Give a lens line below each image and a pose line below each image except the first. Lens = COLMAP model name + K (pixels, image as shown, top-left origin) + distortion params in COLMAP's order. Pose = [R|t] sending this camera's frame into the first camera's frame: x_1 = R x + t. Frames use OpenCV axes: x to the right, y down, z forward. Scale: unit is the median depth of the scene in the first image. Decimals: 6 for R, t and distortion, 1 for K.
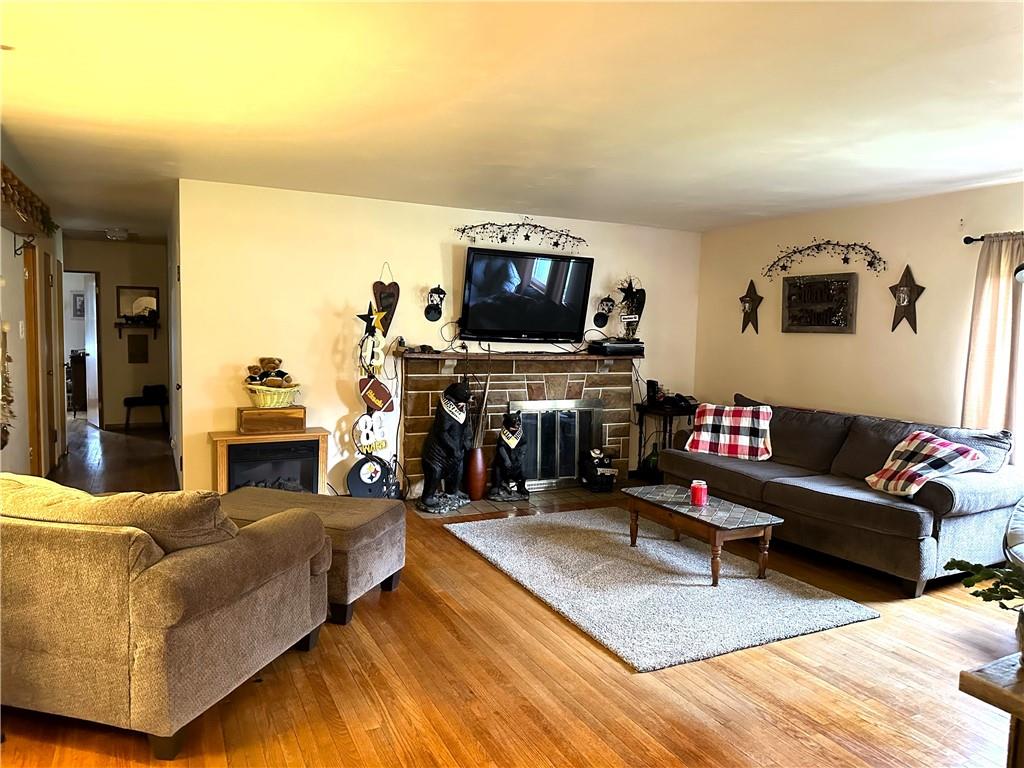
lens RADIAL K [[718.3, 0, 512.0], [0, 718.3, 384.0], [0, 0, 1]] dist [0.150236, -0.248421]
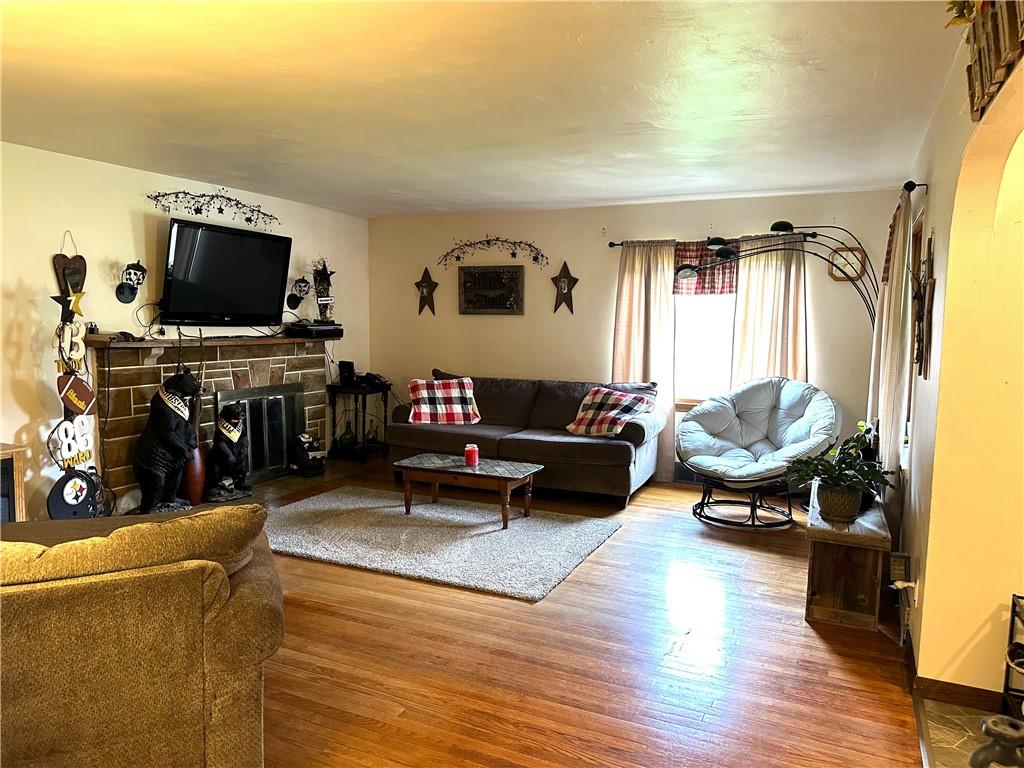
lens RADIAL K [[718.3, 0, 512.0], [0, 718.3, 384.0], [0, 0, 1]] dist [0.150236, -0.248421]
pose [[0.783733, -0.070694, 0.617062, -0.305219], [0.052861, 0.997489, 0.047139, -0.010047], [-0.618845, -0.004325, 0.785501, 0.051425]]
